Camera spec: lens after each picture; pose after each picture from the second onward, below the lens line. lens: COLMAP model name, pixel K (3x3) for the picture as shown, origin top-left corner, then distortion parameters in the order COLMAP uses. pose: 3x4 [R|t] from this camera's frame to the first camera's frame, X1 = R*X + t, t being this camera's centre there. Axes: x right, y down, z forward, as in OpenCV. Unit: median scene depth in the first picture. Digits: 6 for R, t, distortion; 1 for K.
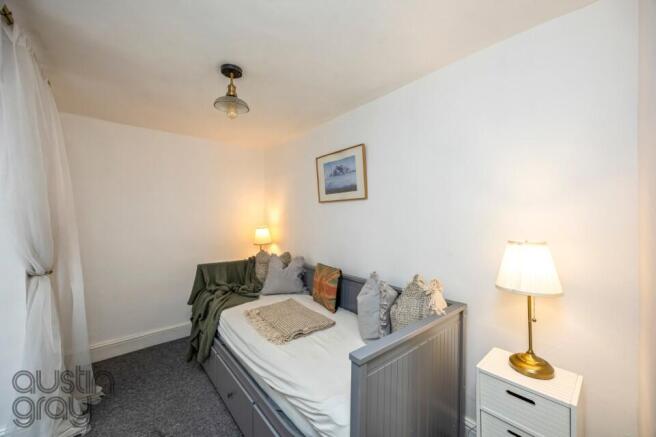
lens RADIAL K [[257.7, 0, 330.1], [0, 257.7, 213.1], [0, 0, 1]] dist [0.000518, -0.000075]
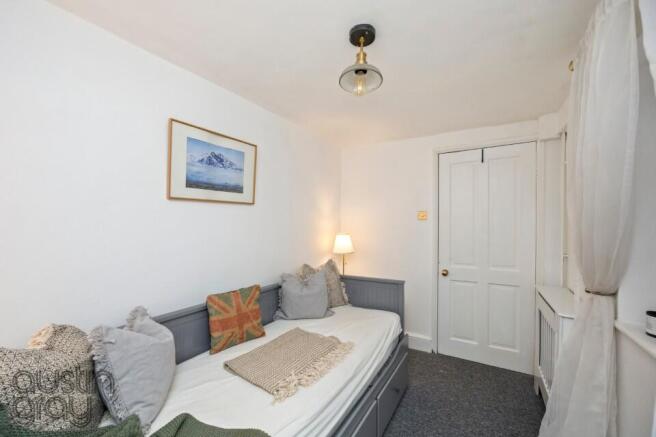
lens RADIAL K [[257.7, 0, 330.3], [0, 257.7, 223.7], [0, 0, 1]] dist [0.000518, -0.000075]
pose [[-0.316893, 0.004369, 0.948451, -0.781358], [-0.001872, 0.999985, -0.005232, 0.018660], [-0.948459, -0.003433, -0.316880, 0.957967]]
